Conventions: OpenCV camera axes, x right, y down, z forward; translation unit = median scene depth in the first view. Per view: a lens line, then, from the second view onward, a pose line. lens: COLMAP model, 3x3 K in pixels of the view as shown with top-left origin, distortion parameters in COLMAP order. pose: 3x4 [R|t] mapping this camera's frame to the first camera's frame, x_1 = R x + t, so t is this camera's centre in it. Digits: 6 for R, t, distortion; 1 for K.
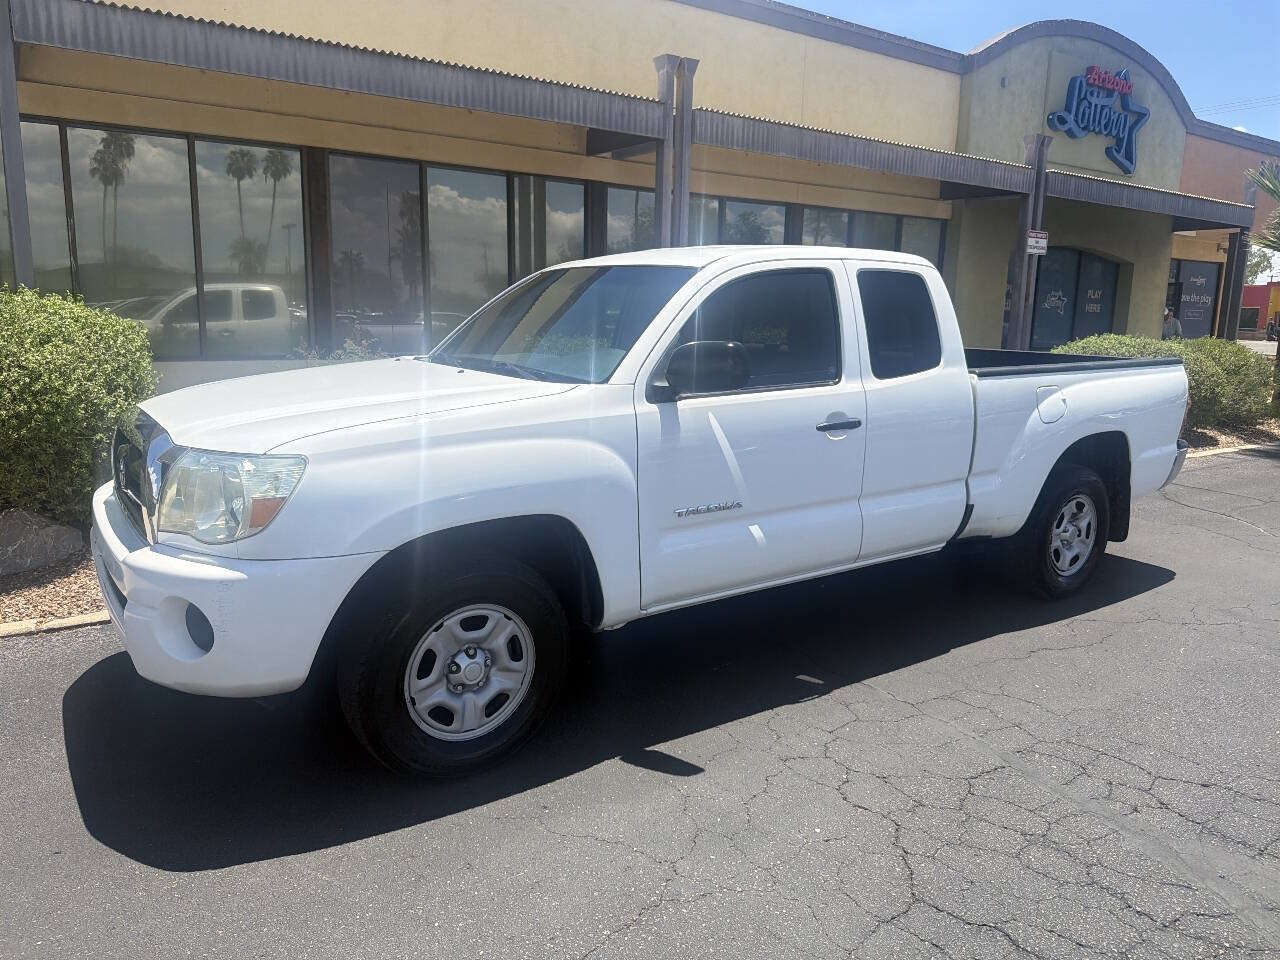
lens RADIAL K [[913.7, 0, 640.9], [0, 913.7, 471.0], [0, 0, 1]] dist [0.006805, -0.012396]
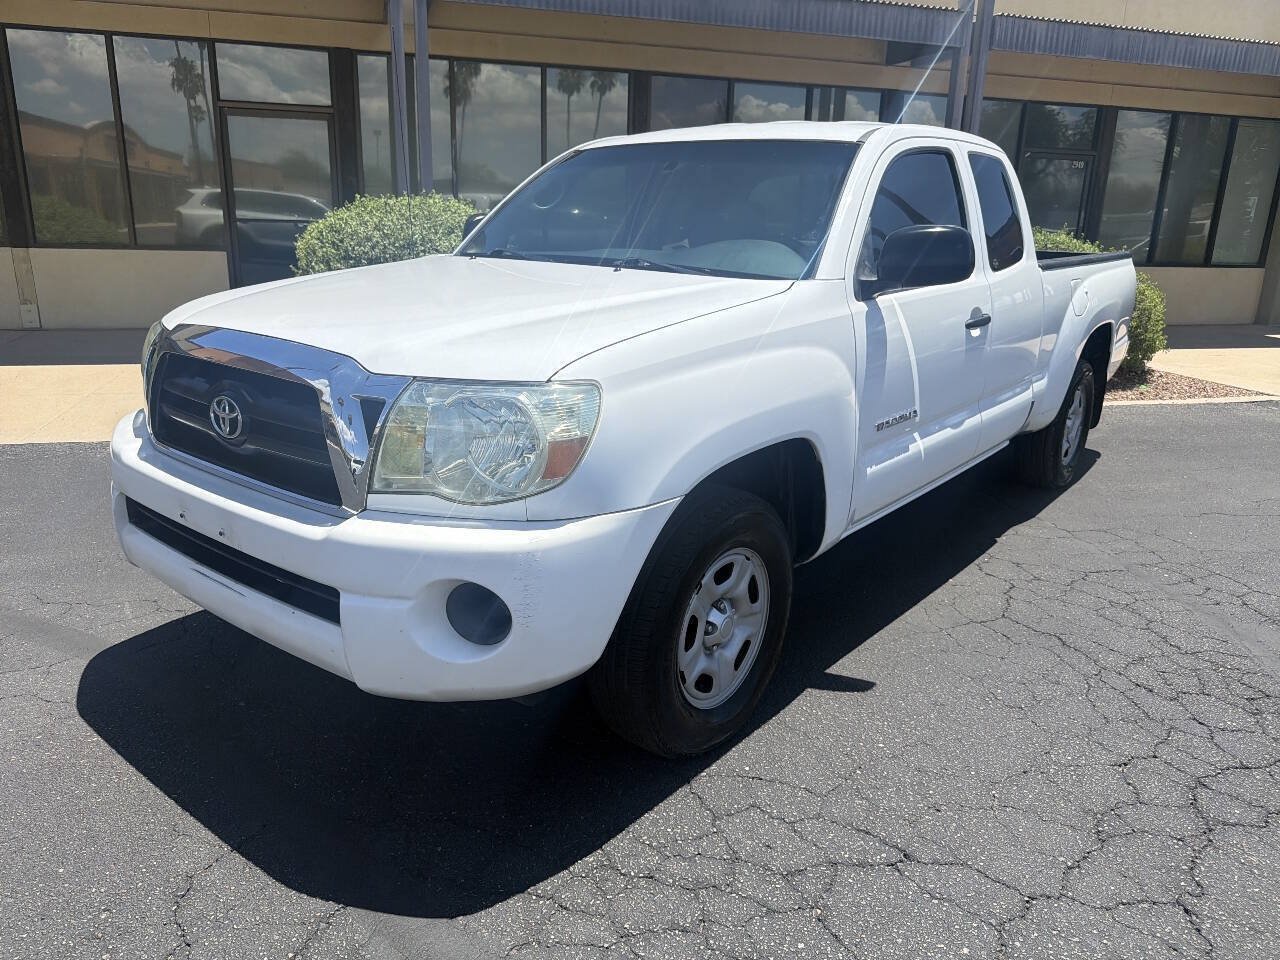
lens RADIAL K [[917.1, 0, 640.0], [0, 917.1, 480.0], [0, 0, 1]] dist [0.003351, -0.009674]
pose [[0.947733, 0.094083, -0.304879, 0.044103], [-0.063539, 0.992050, 0.108623, 0.032722], [0.312675, -0.083574, 0.946176, -0.137102]]
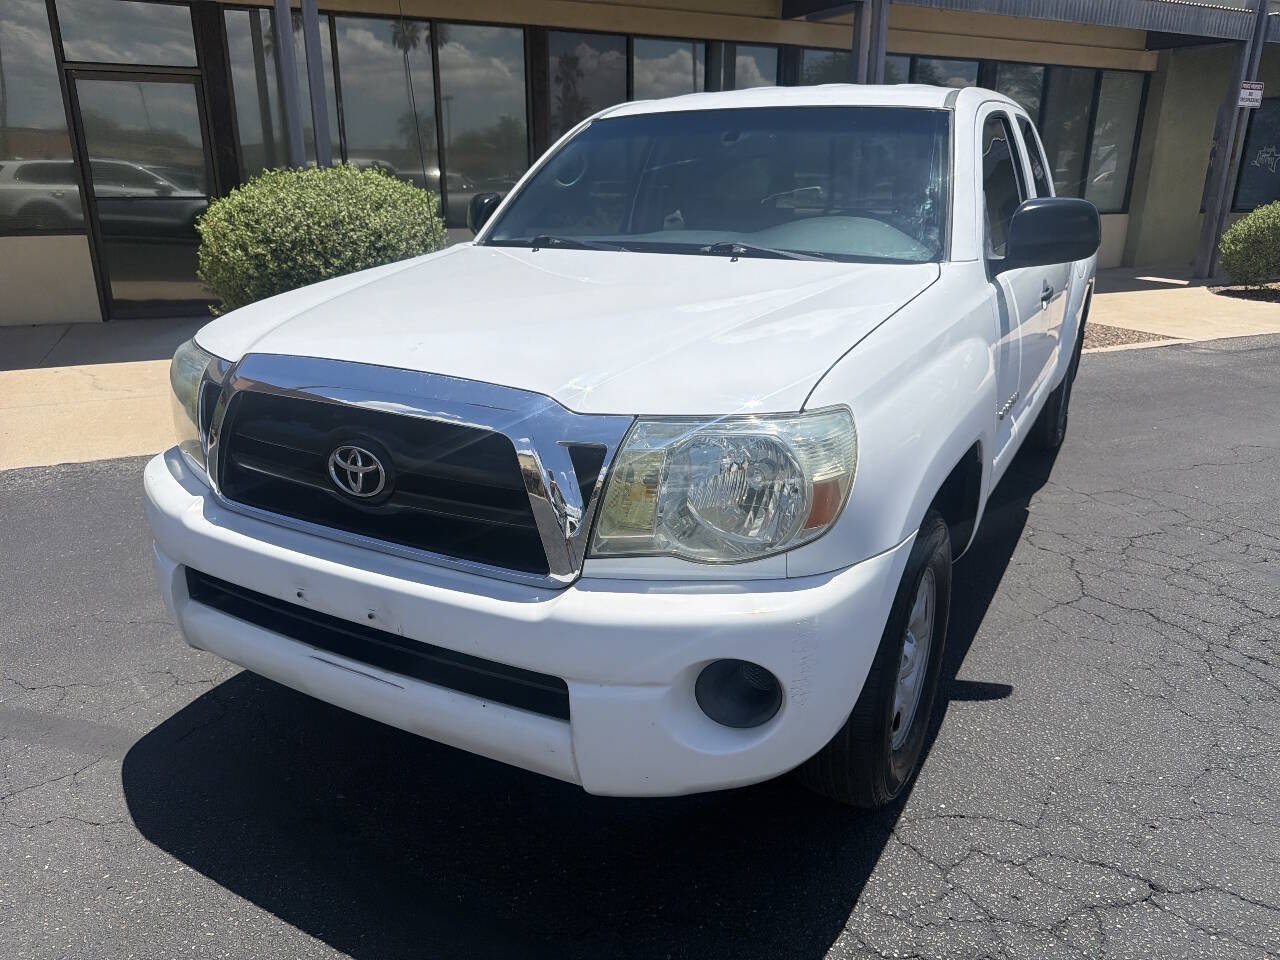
lens RADIAL K [[917.1, 0, 640.0], [0, 917.1, 480.0], [0, 0, 1]] dist [0.003351, -0.009674]
pose [[0.986991, 0.033805, -0.157178, -0.041923], [-0.010899, 0.989465, 0.144364, 0.022828], [0.160403, -0.140773, 0.976962, -0.122575]]
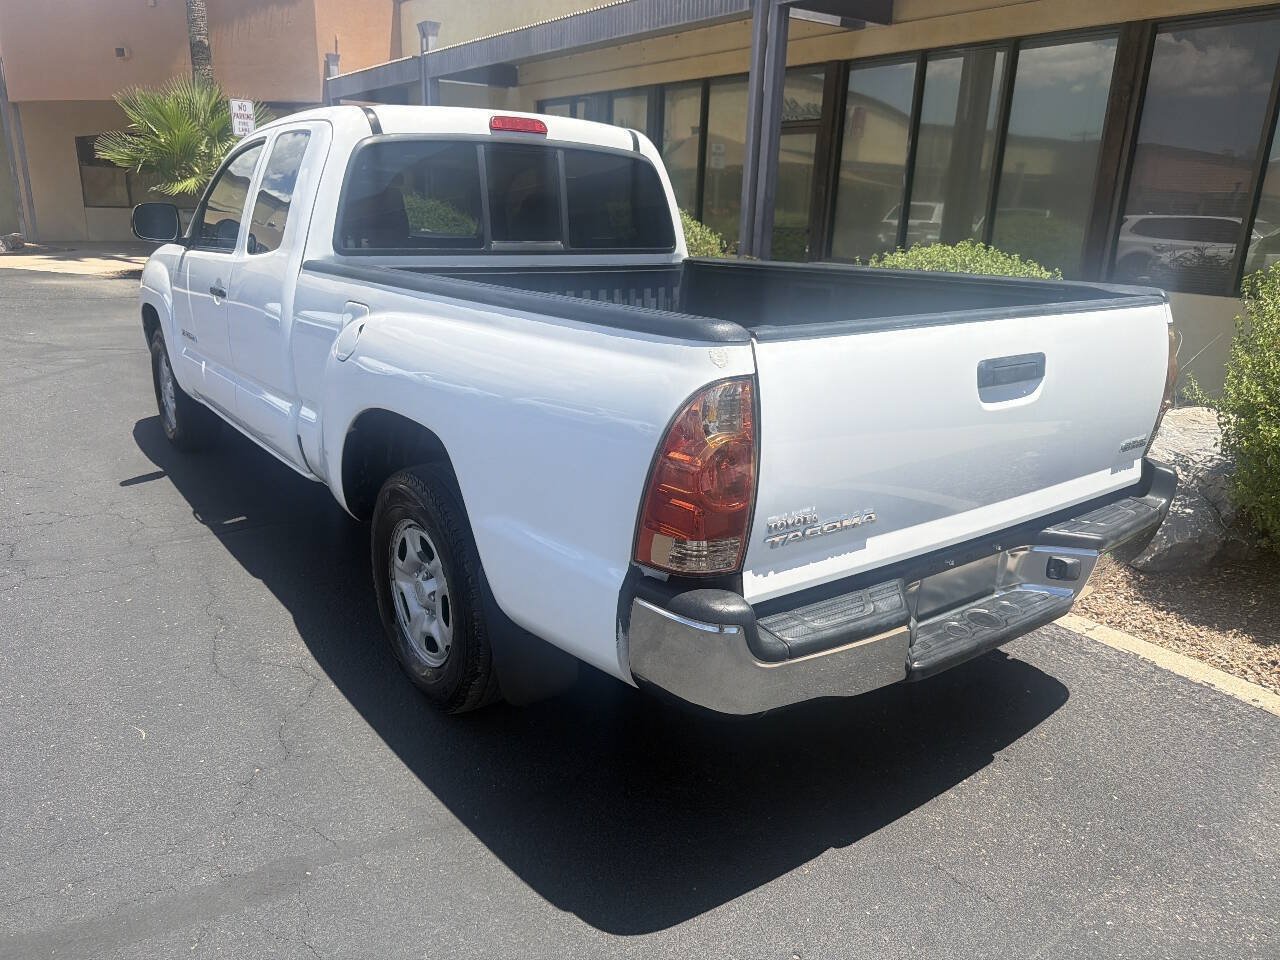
lens RADIAL K [[913.5, 0, 637.8], [0, 913.5, 485.1], [0, 0, 1]] dist [-0.005486, -0.007723]
pose [[0.035575, 0.274133, -0.961034, 0.507536], [-0.203262, 0.943527, 0.261615, -0.082602], [0.978478, 0.186035, 0.089287, 0.550548]]
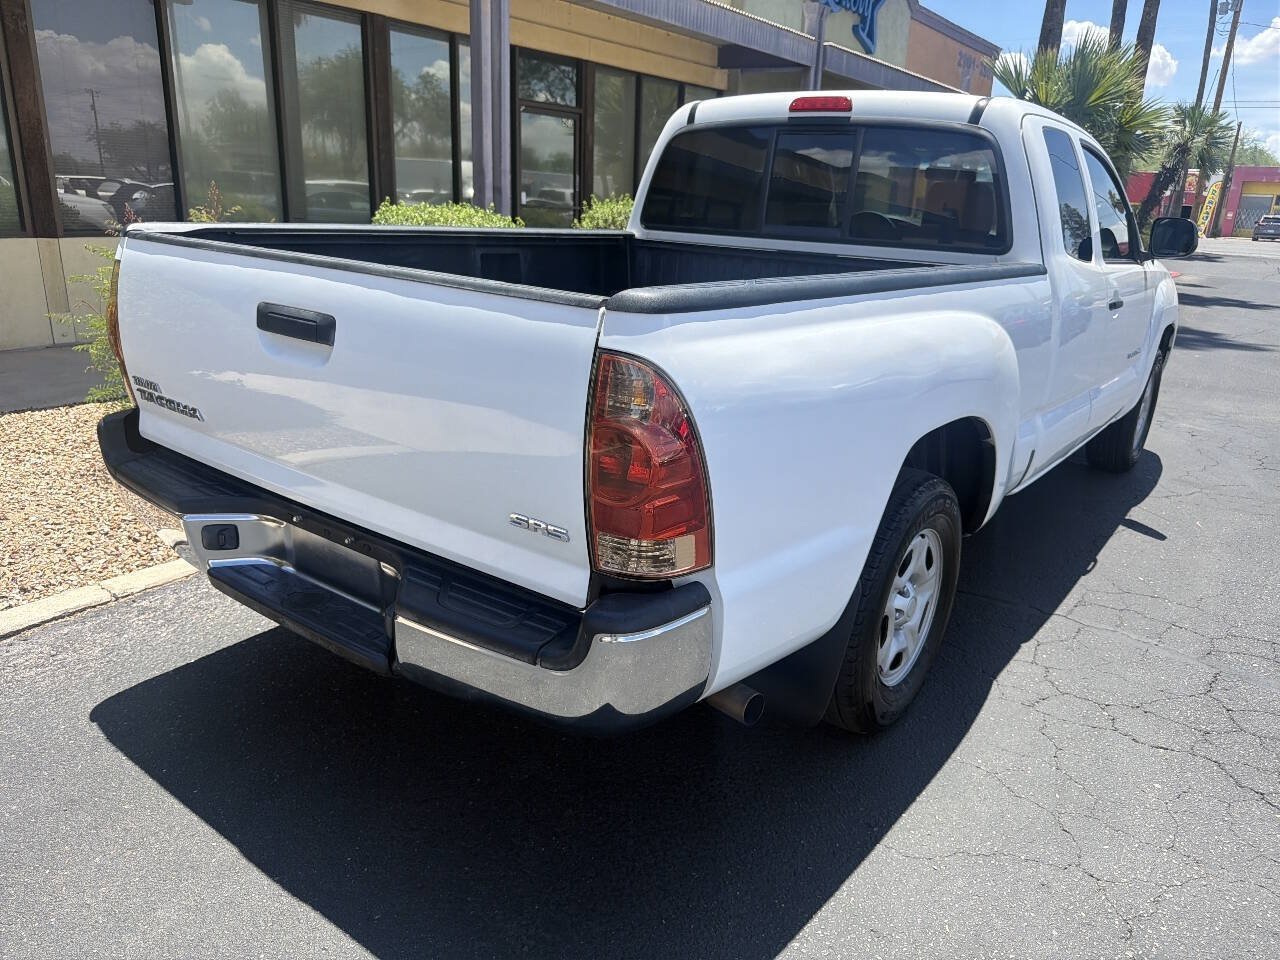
lens RADIAL K [[919.1, 0, 646.1], [0, 919.1, 486.7], [0, 0, 1]] dist [-0.004359, -0.004203]
pose [[0.938785, -0.087391, 0.333235, -0.152238], [0.039653, 0.988272, 0.147466, -0.011124], [-0.342214, -0.125226, 0.931240, 0.110465]]
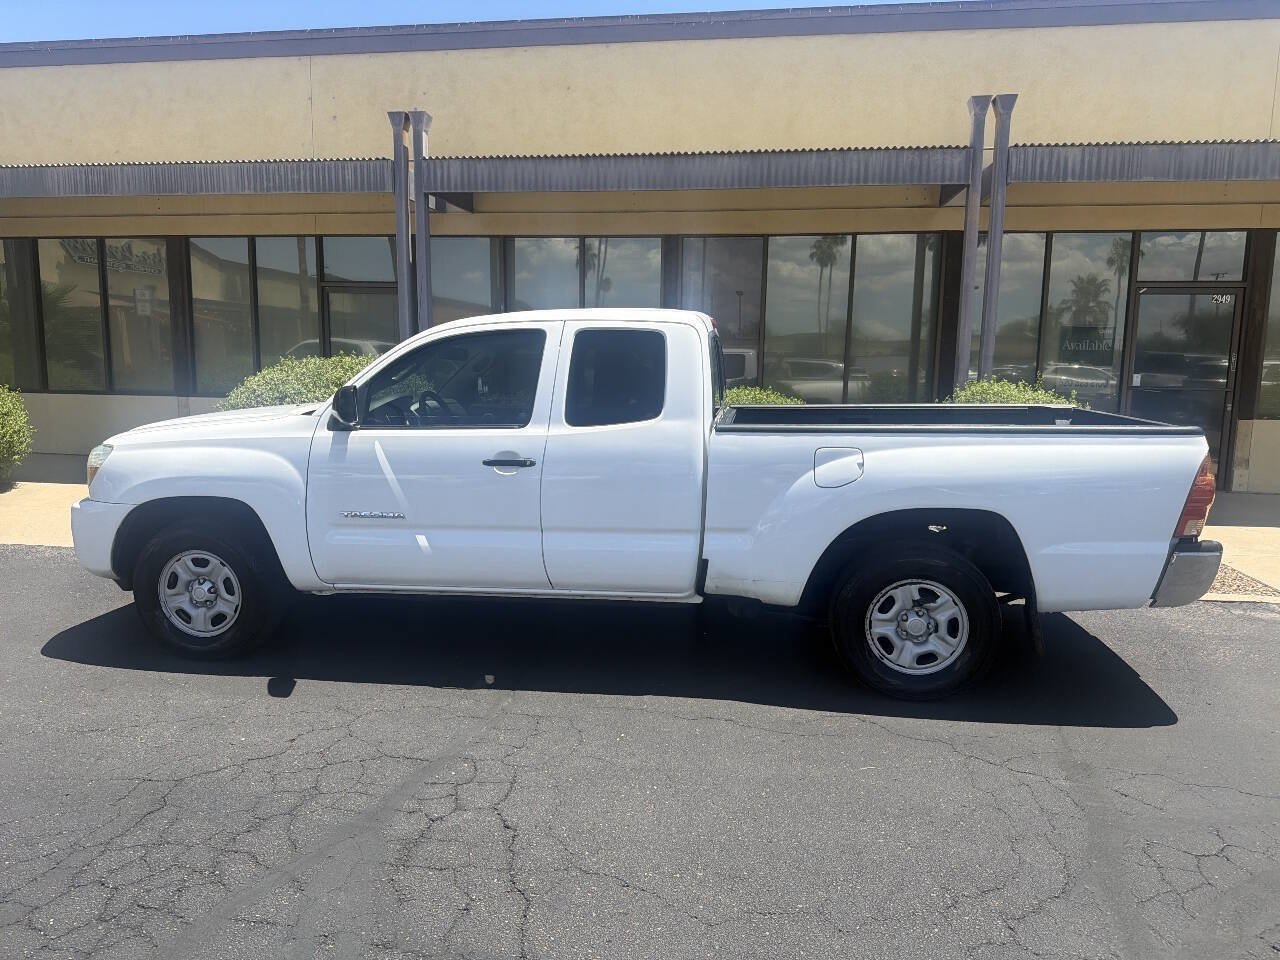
lens RADIAL K [[907.6, 0, 631.0], [0, 907.6, 476.8], [0, 0, 1]] dist [0.044225, -0.059339]
pose [[0.733128, 0.077275, -0.675686, 0.431526], [-0.114120, 0.993415, -0.010210, -0.014885], [0.670448, 0.084594, 0.737119, 0.098445]]
